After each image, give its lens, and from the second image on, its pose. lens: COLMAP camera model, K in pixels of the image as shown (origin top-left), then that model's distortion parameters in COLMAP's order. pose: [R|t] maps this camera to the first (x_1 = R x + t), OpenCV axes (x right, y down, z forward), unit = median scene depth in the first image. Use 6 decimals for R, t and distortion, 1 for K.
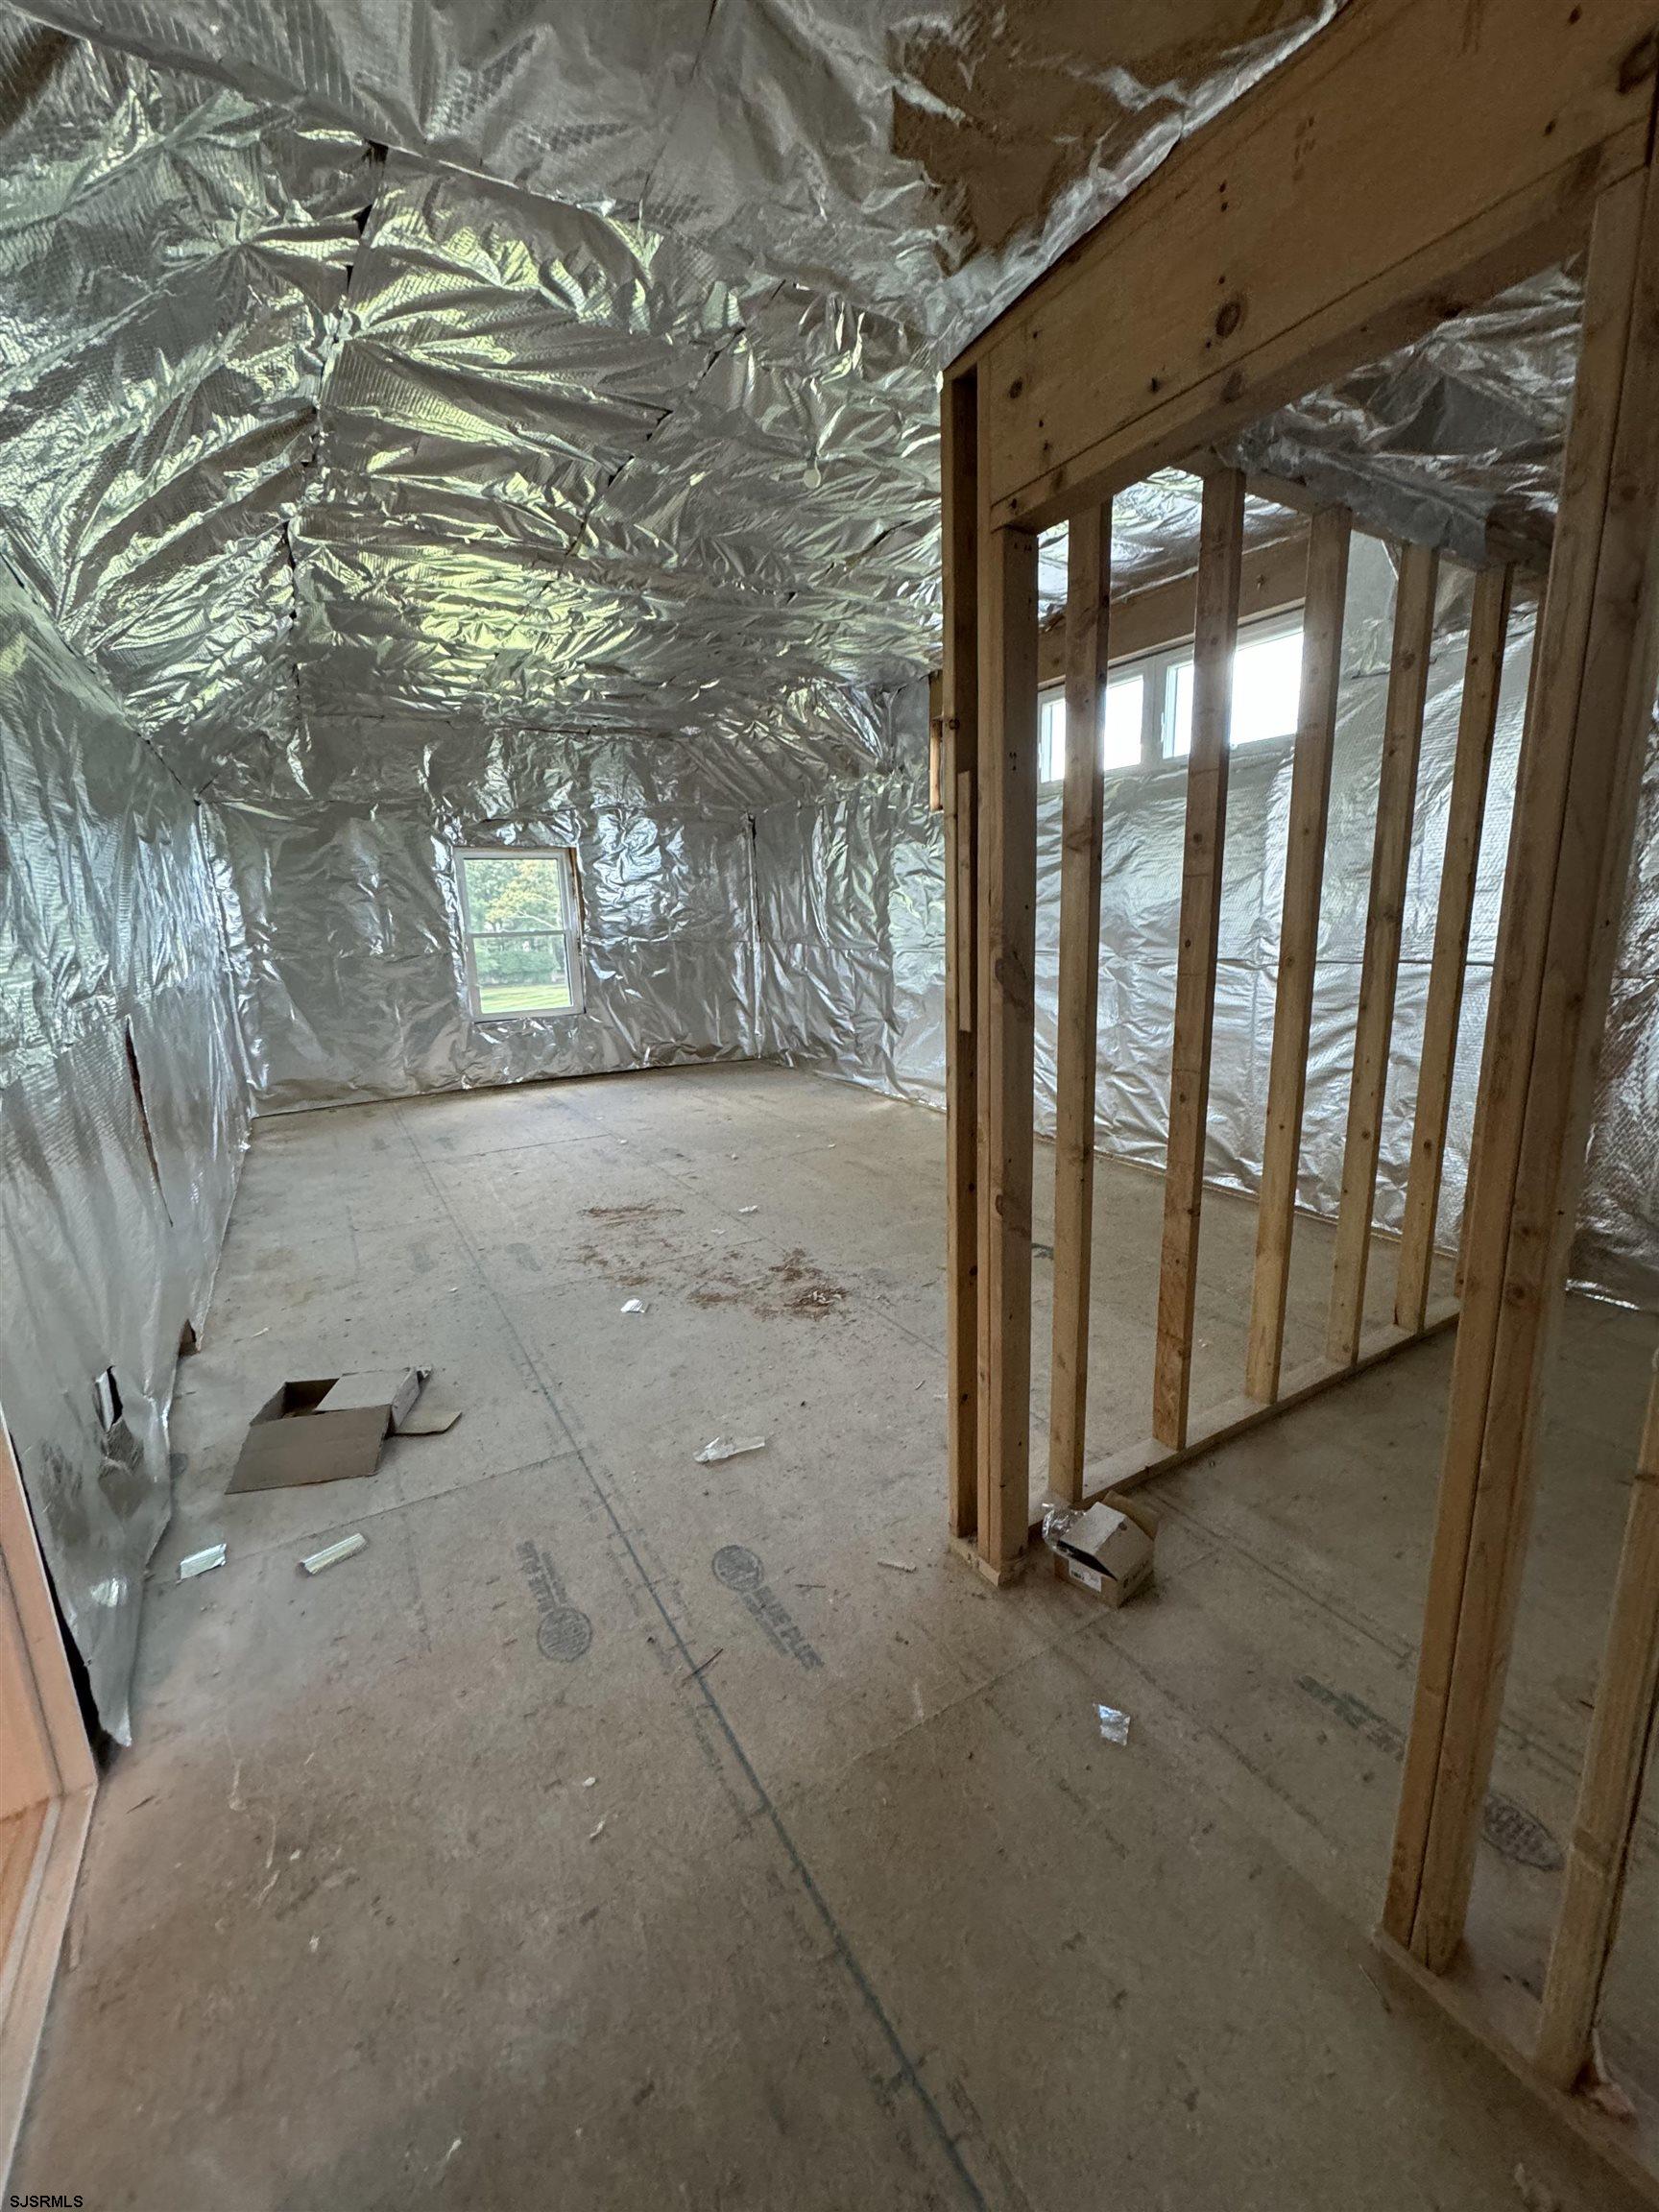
lens RADIAL K [[888.3, 0, 829.5], [0, 888.3, 1106.0], [0, 0, 1]] dist [-0.001306, -0.000183]
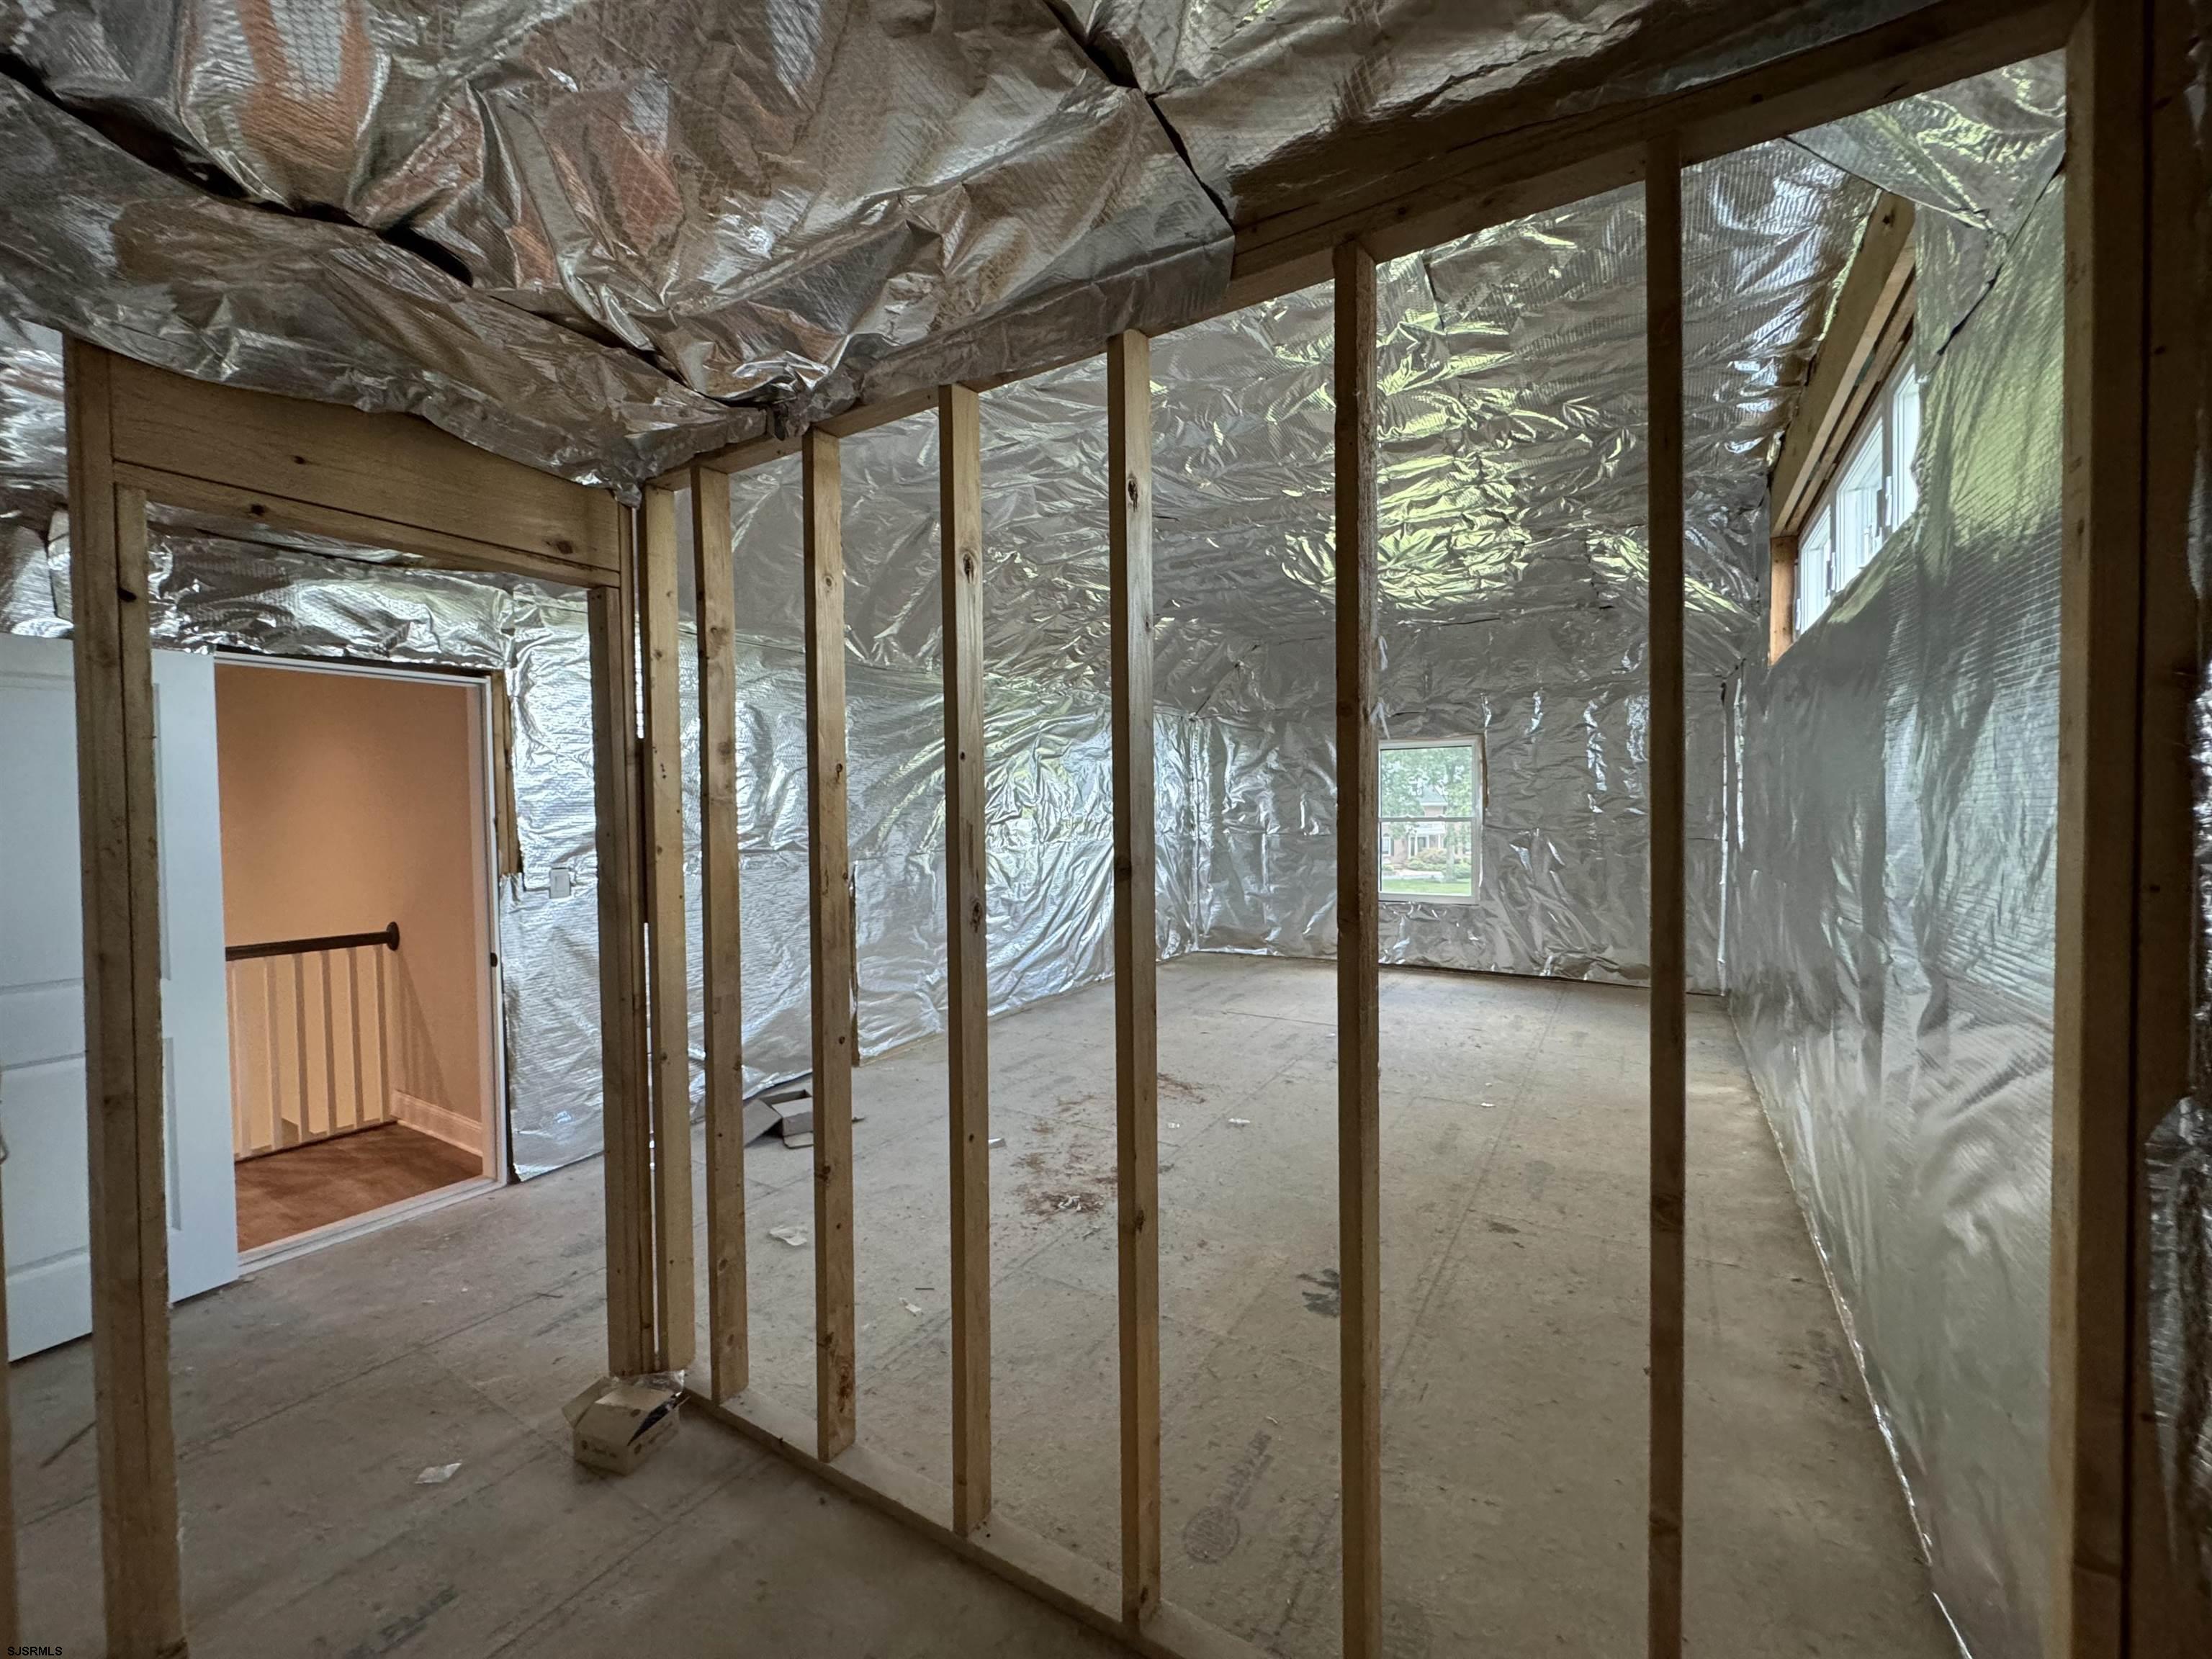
lens RADIAL K [[888.3, 0, 1108.0], [0, 888.3, 826.5], [0, 0, 1]] dist [-0.001306, -0.000183]
pose [[0.469938, 0.045467, -0.881528, 0.404450], [-0.190070, 0.980458, -0.050756, -0.071066], [0.861993, 0.191404, 0.469397, 0.232221]]
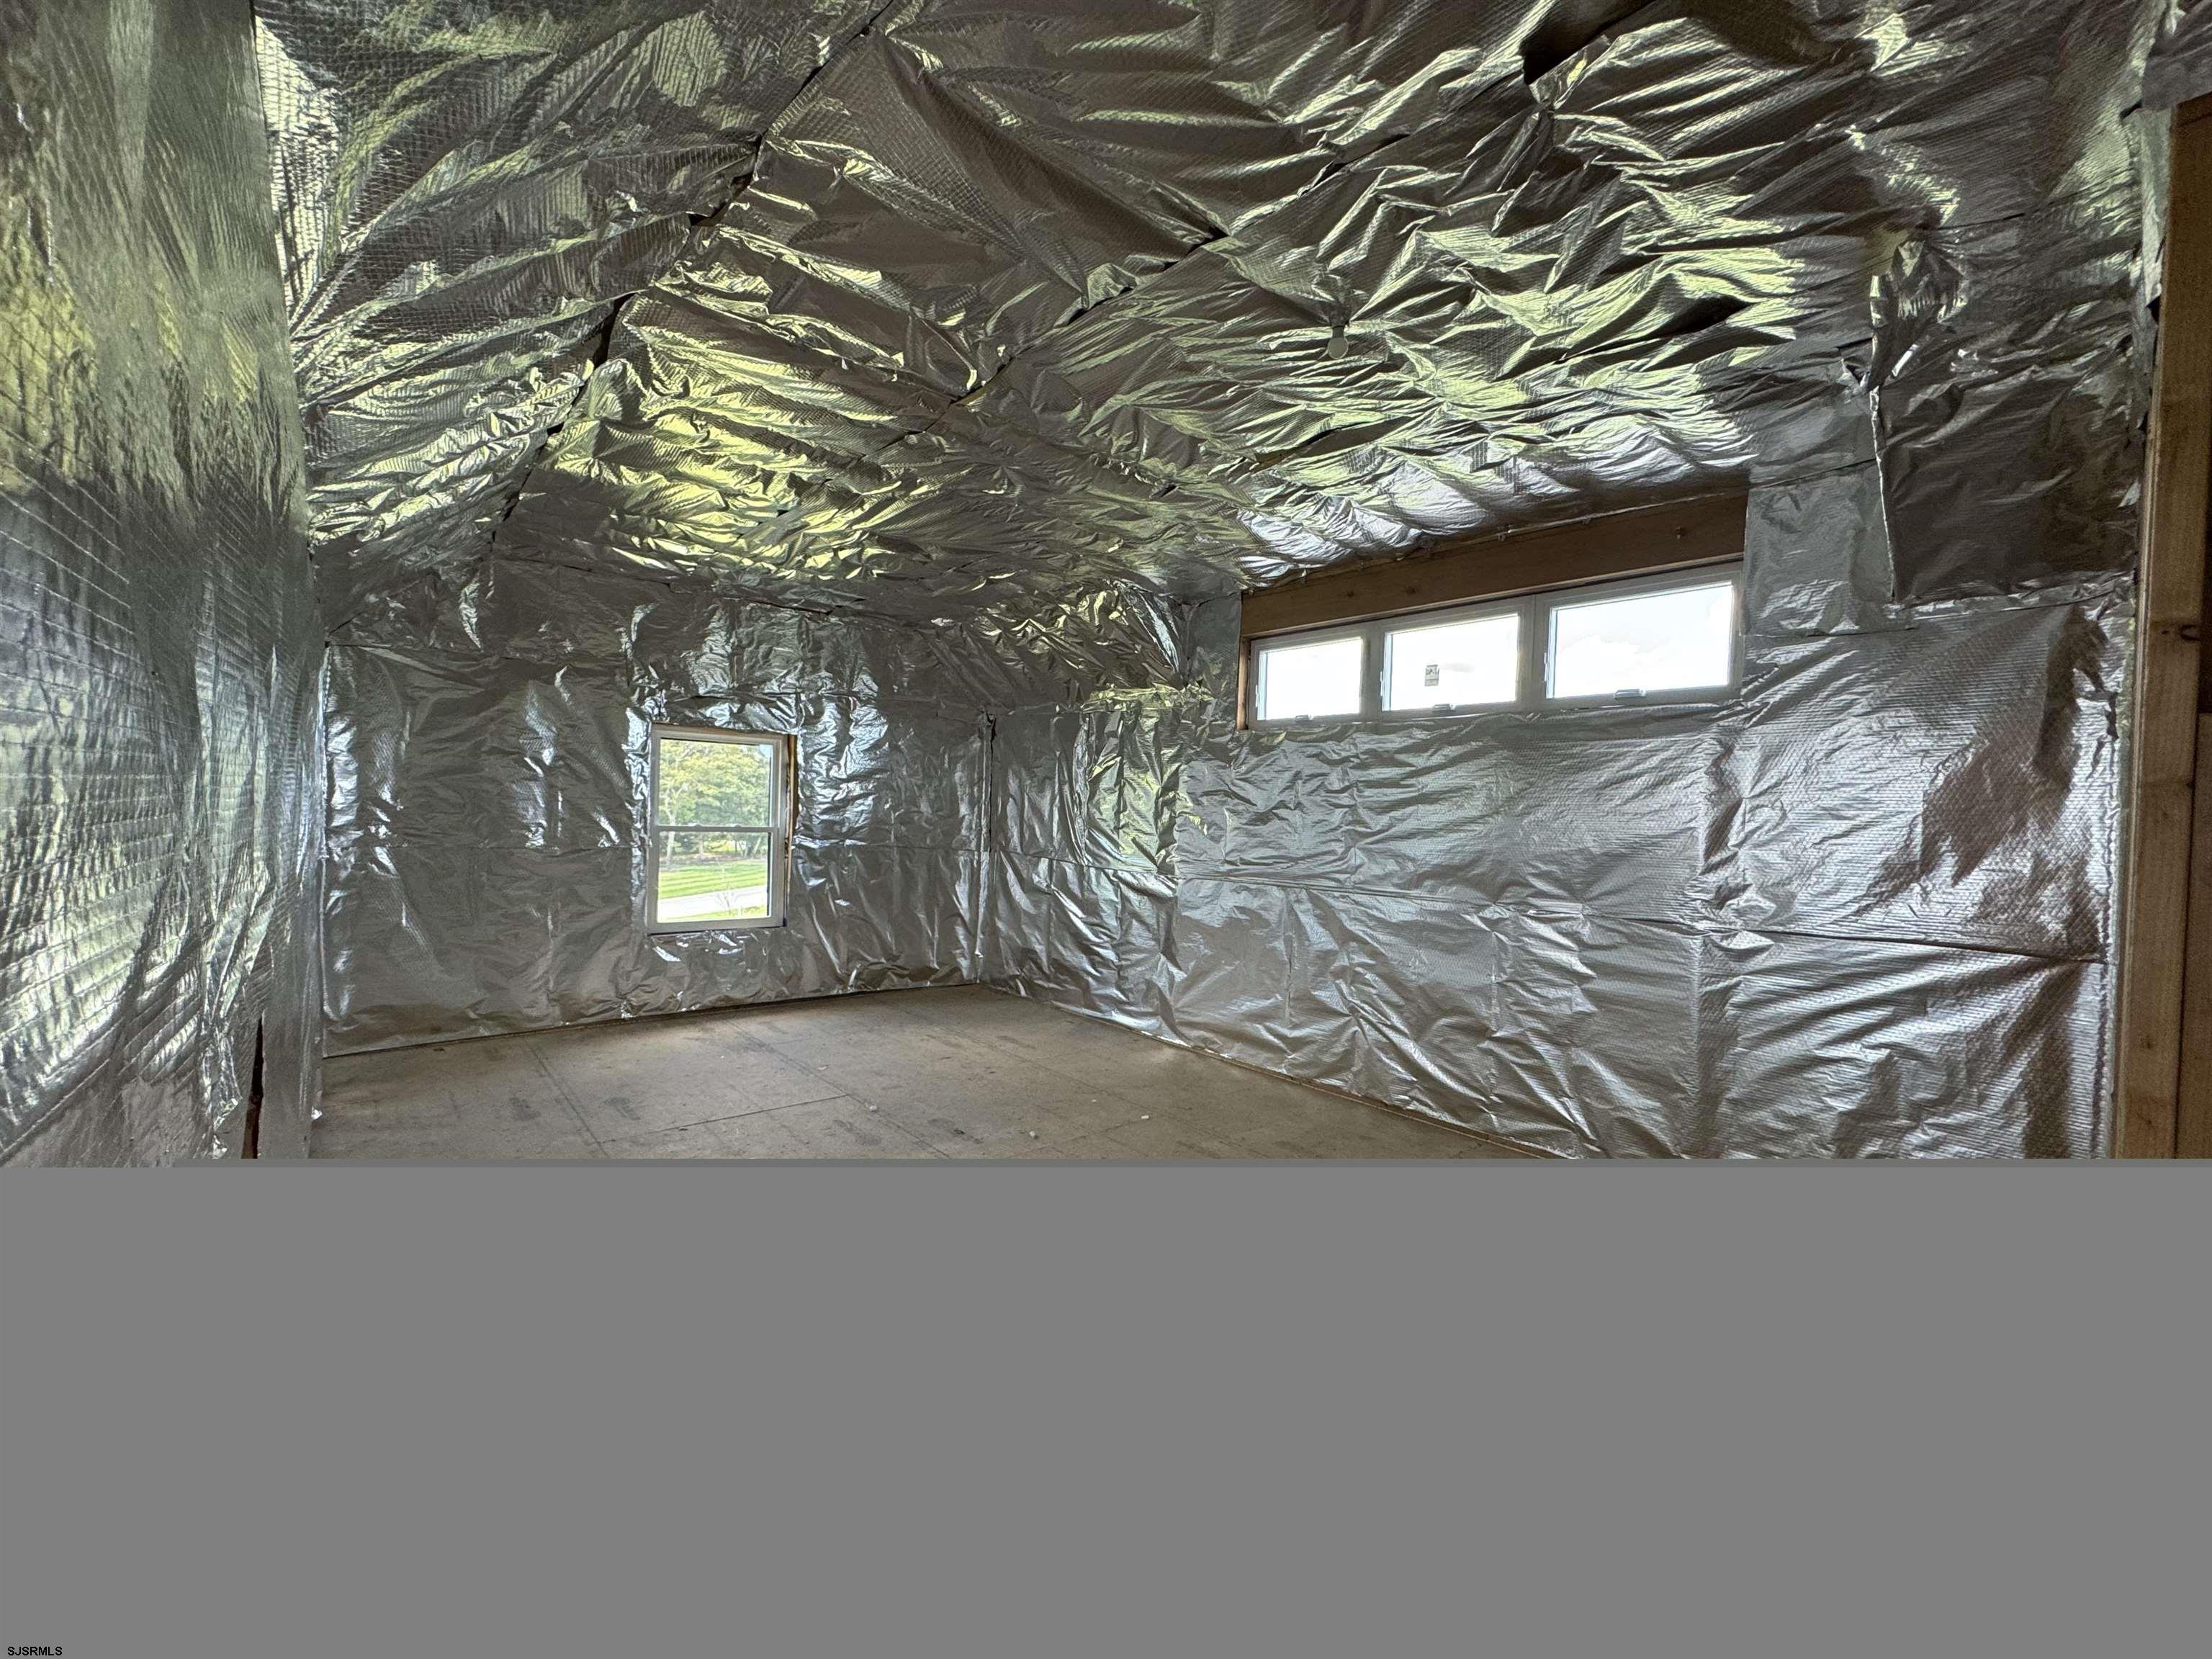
lens RADIAL K [[888.3, 0, 1108.0], [0, 888.3, 826.5], [0, 0, 1]] dist [-0.001306, -0.000183]
pose [[0.981944, 0.059829, 0.179463, -0.148863], [-0.022808, 0.979192, -0.201648, -0.039142], [-0.187793, 0.193914, 0.962876, 0.136448]]
